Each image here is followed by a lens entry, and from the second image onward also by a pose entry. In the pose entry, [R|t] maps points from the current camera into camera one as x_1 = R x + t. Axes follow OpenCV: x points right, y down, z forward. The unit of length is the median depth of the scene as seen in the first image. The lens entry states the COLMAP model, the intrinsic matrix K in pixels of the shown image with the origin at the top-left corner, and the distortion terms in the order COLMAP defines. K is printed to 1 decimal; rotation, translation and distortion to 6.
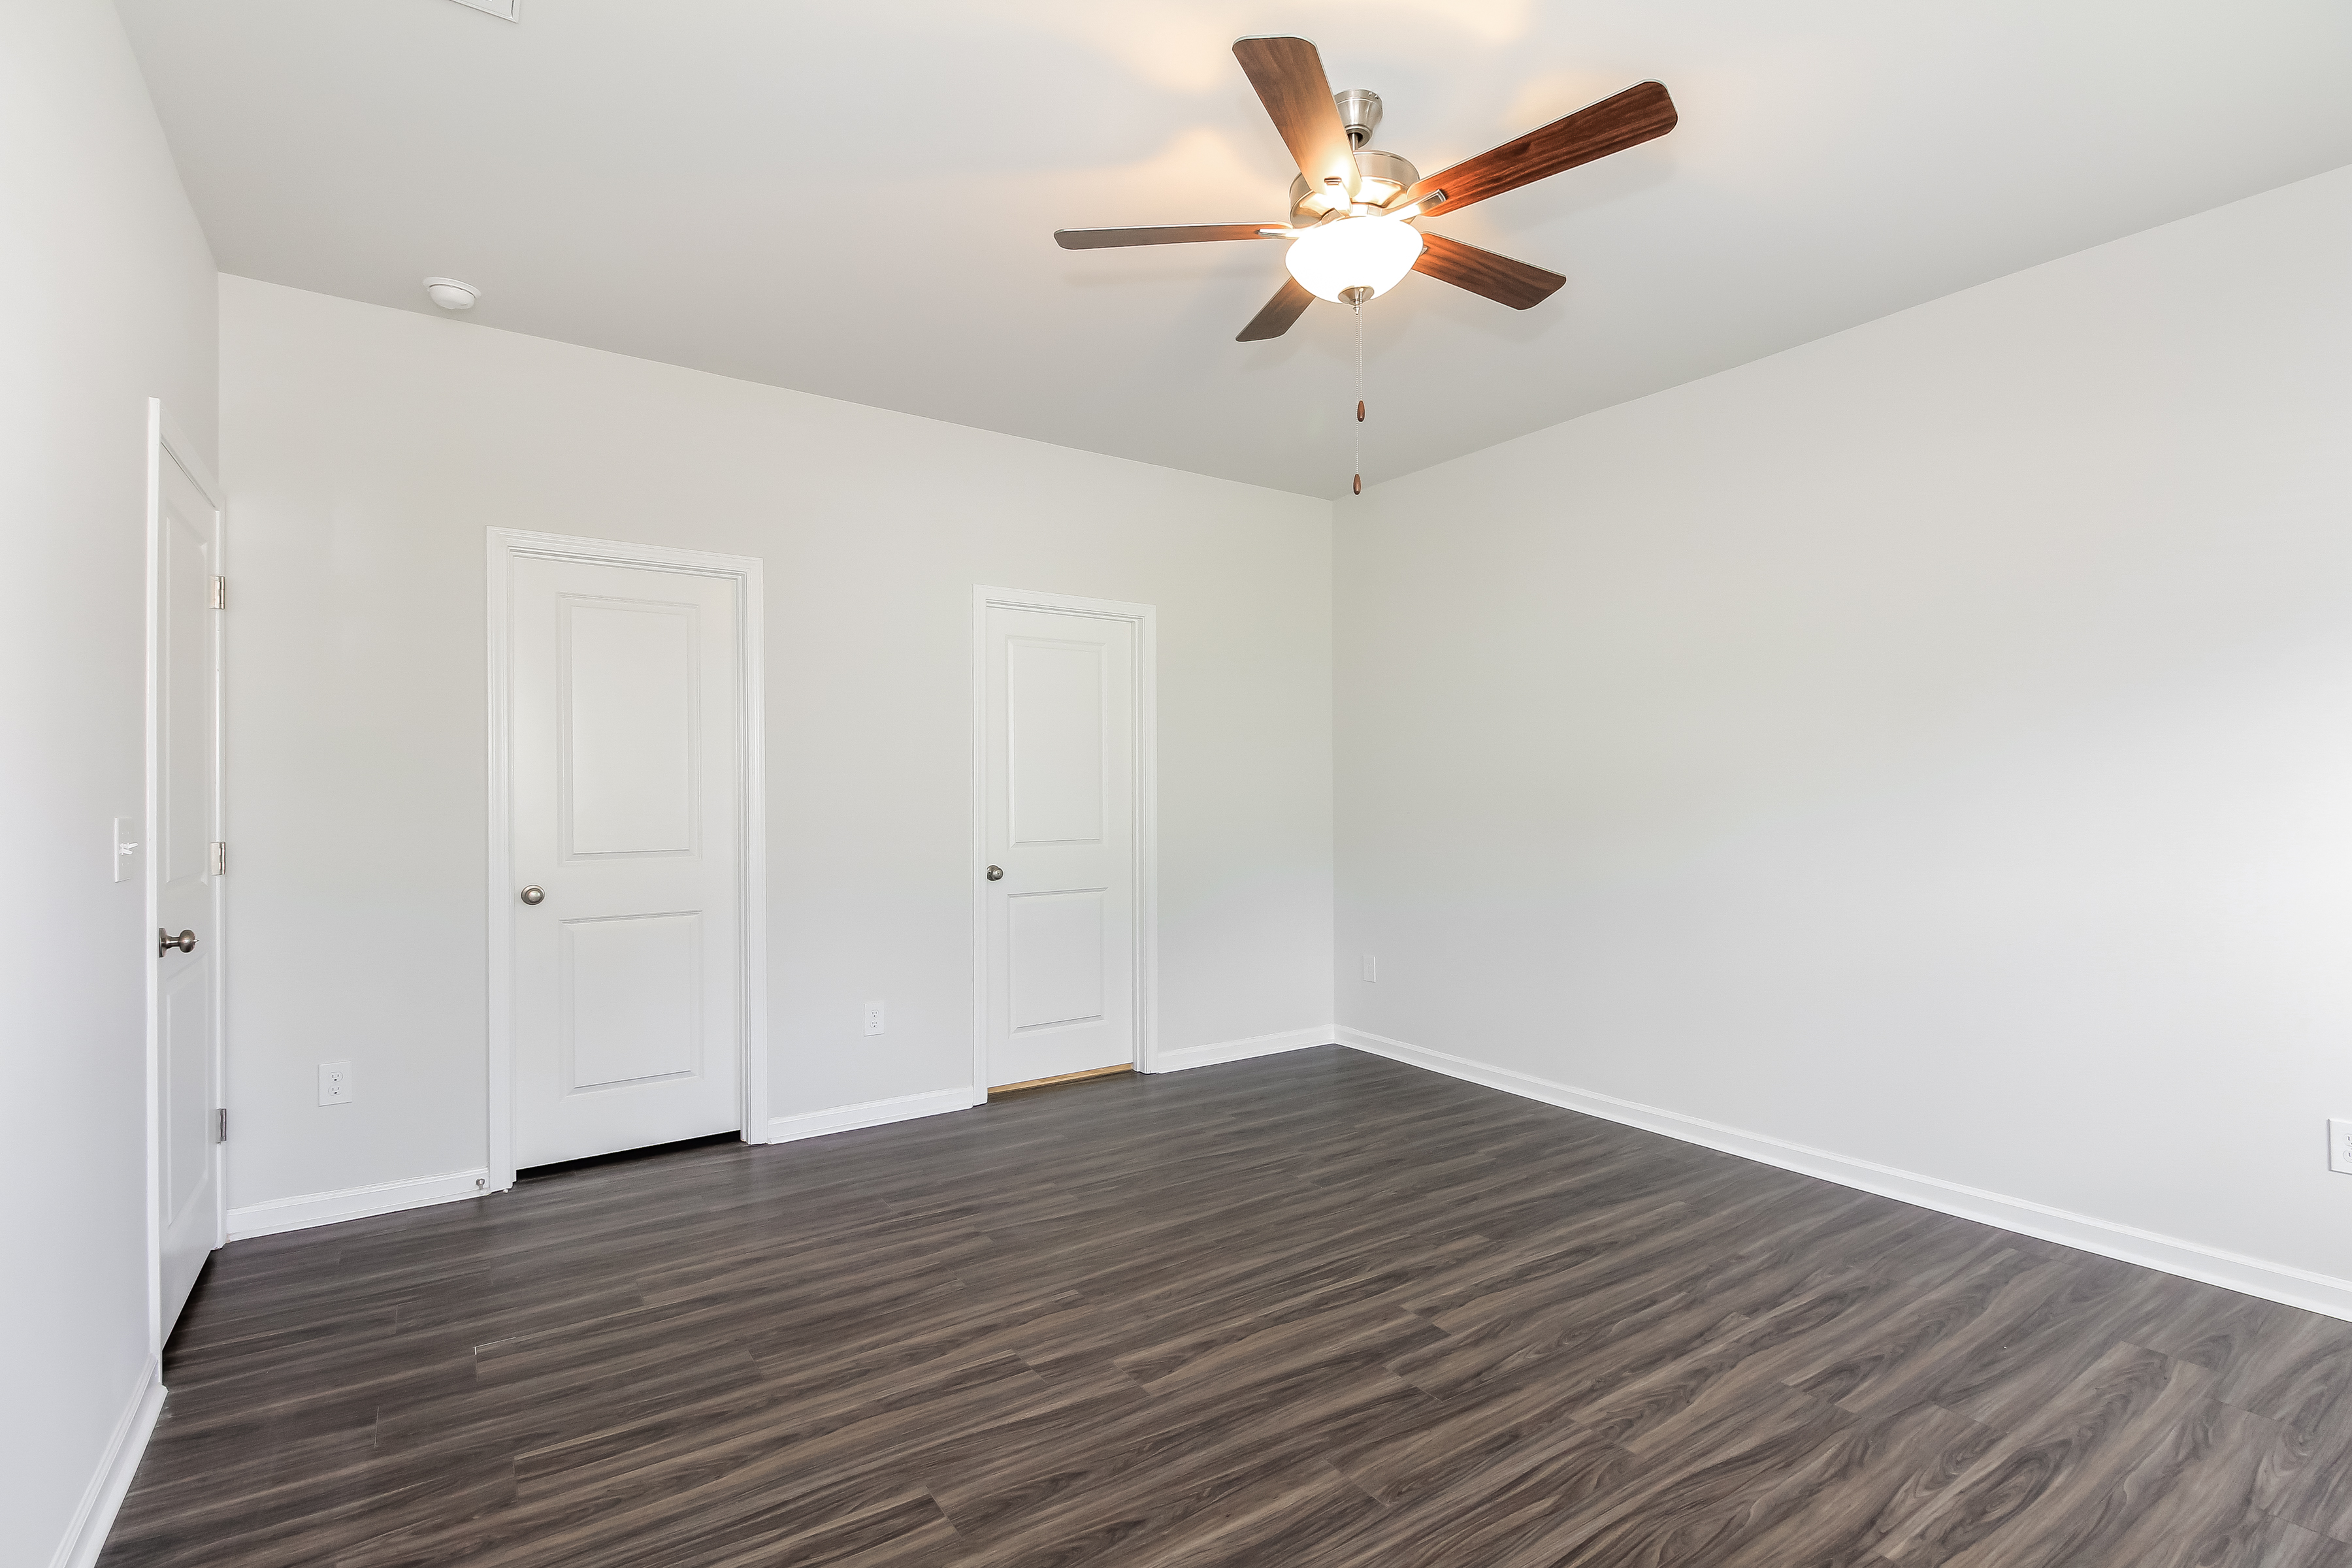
lens RADIAL K [[1098.3, 0, 1202.0], [0, 1098.3, 769.4], [0, 0, 1]] dist [-0.009957, -0.000676]
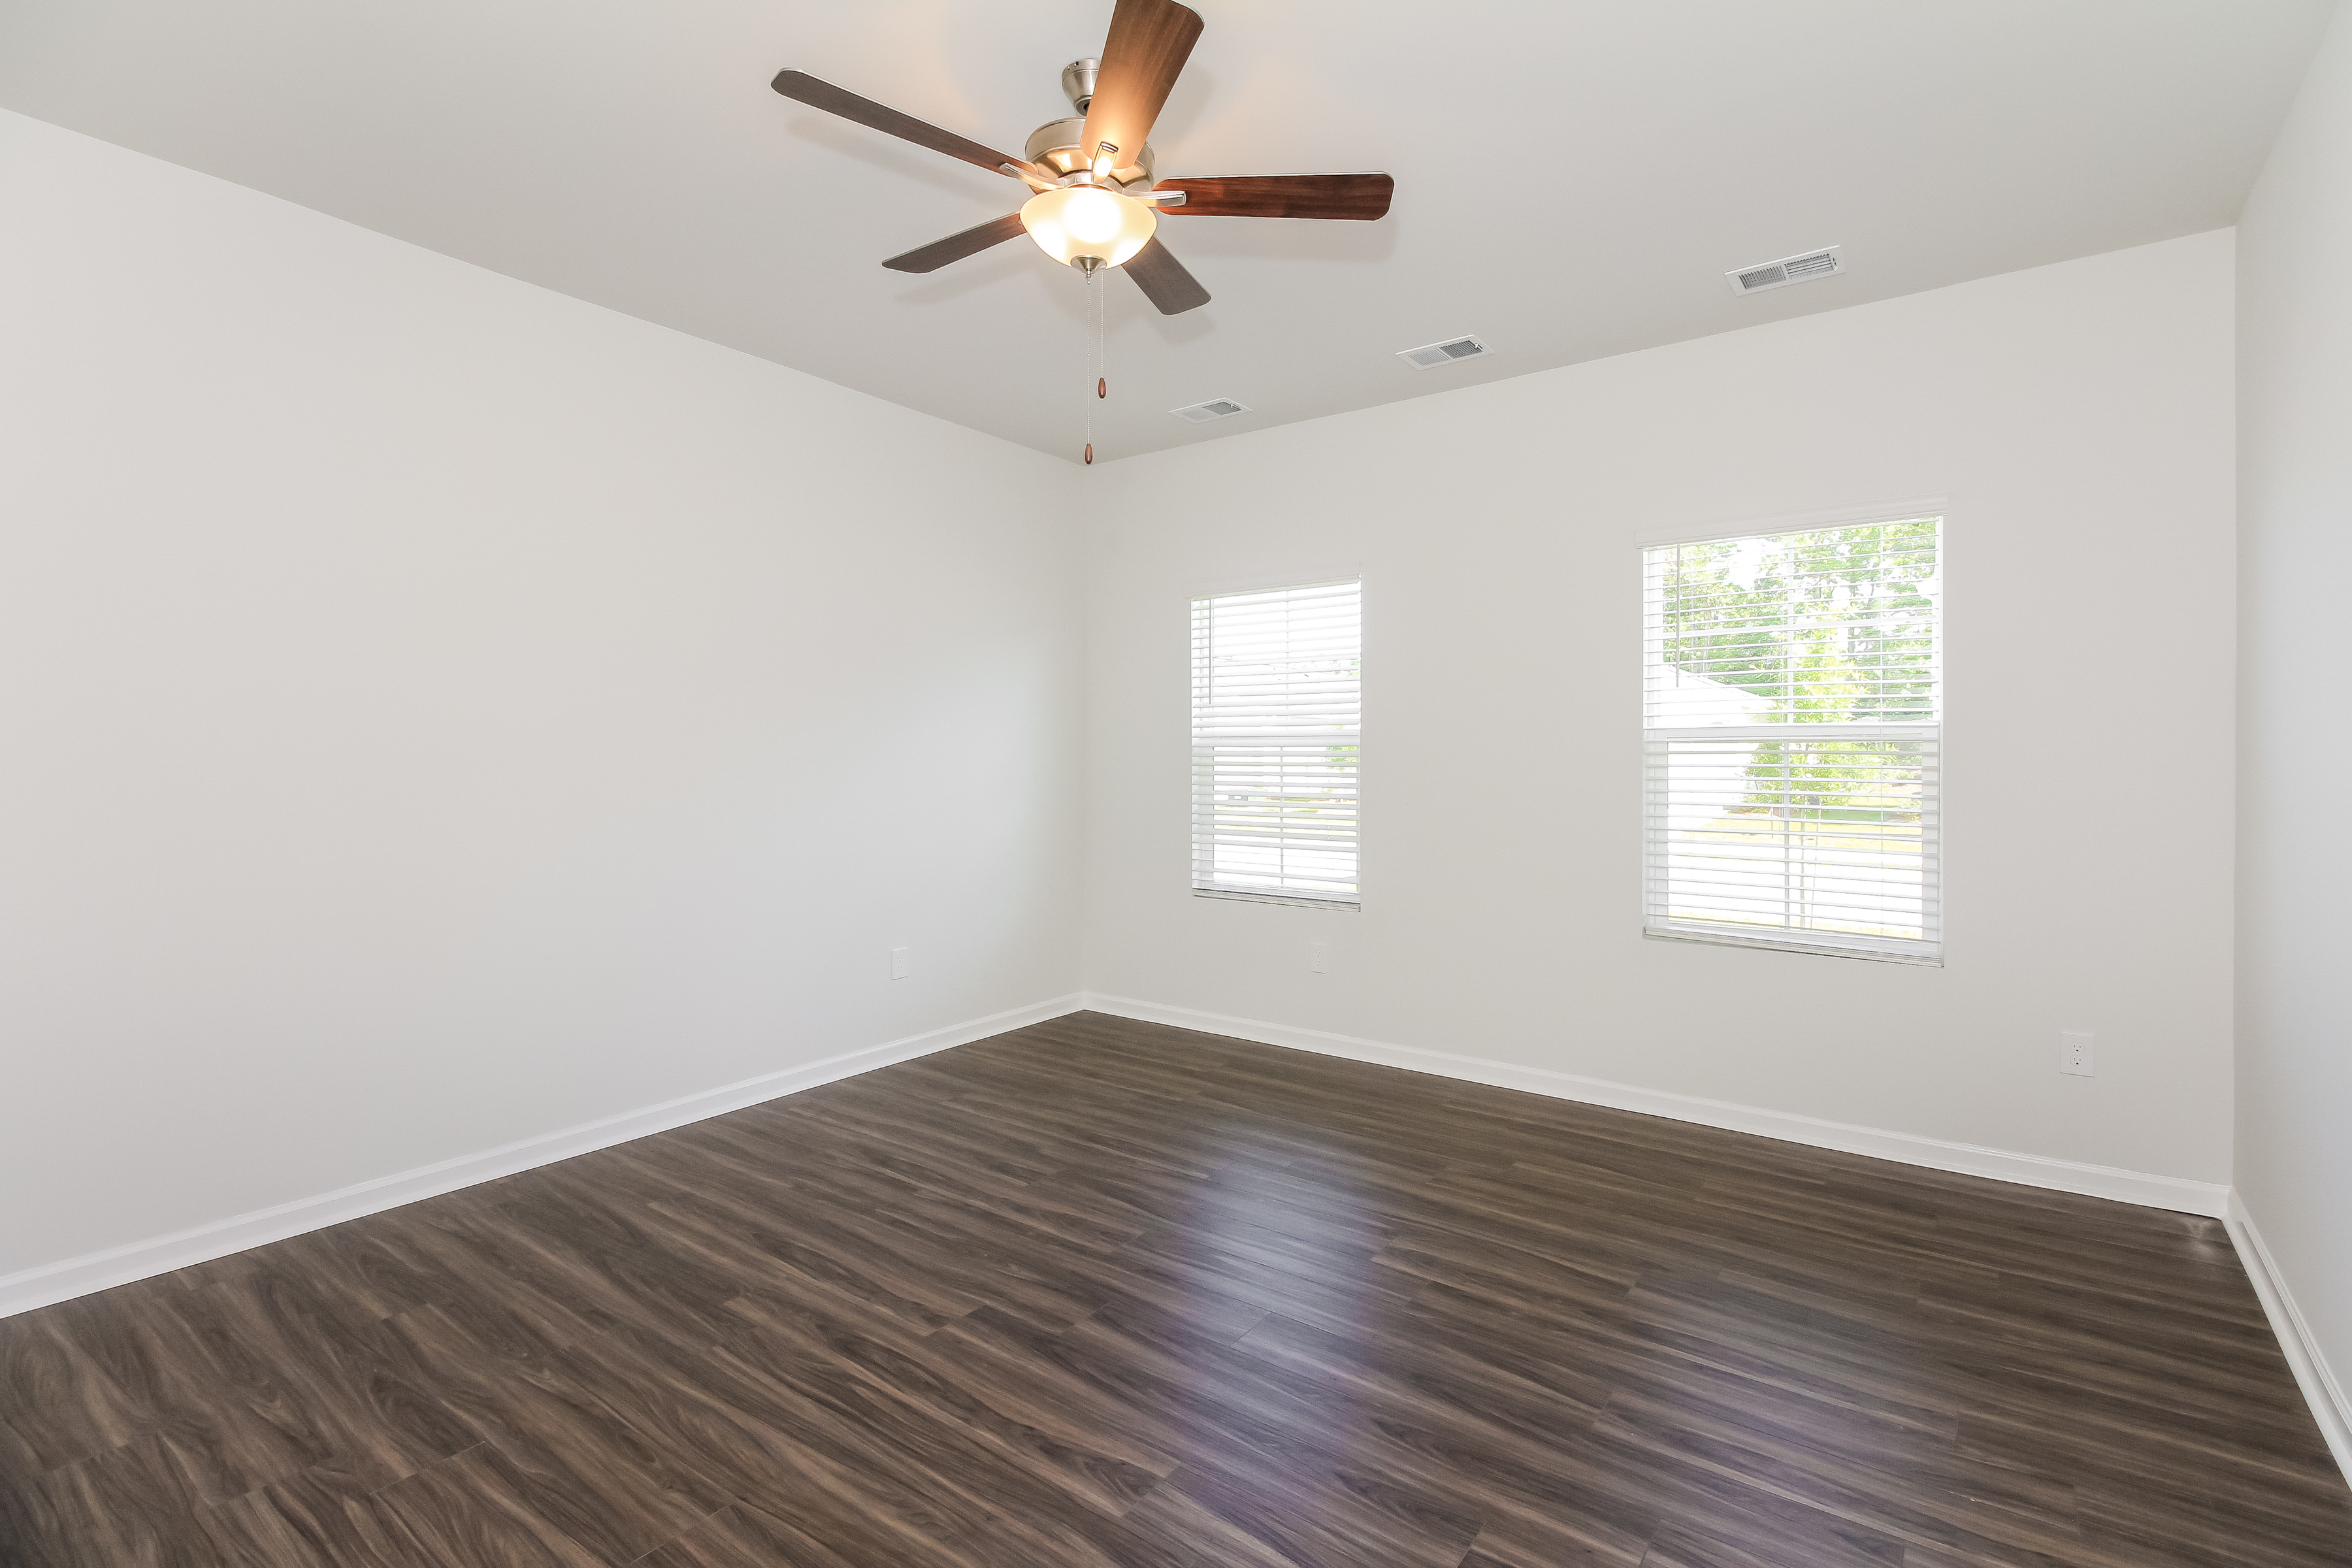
lens RADIAL K [[1098.3, 0, 1202.0], [0, 1098.3, 769.4], [0, 0, 1]] dist [-0.009957, -0.000676]
pose [[-0.345688, -0.009042, 0.938306, -0.705282], [-0.016168, 0.999863, 0.003679, 0.023916], [-0.938210, -0.013898, -0.345786, 1.074982]]
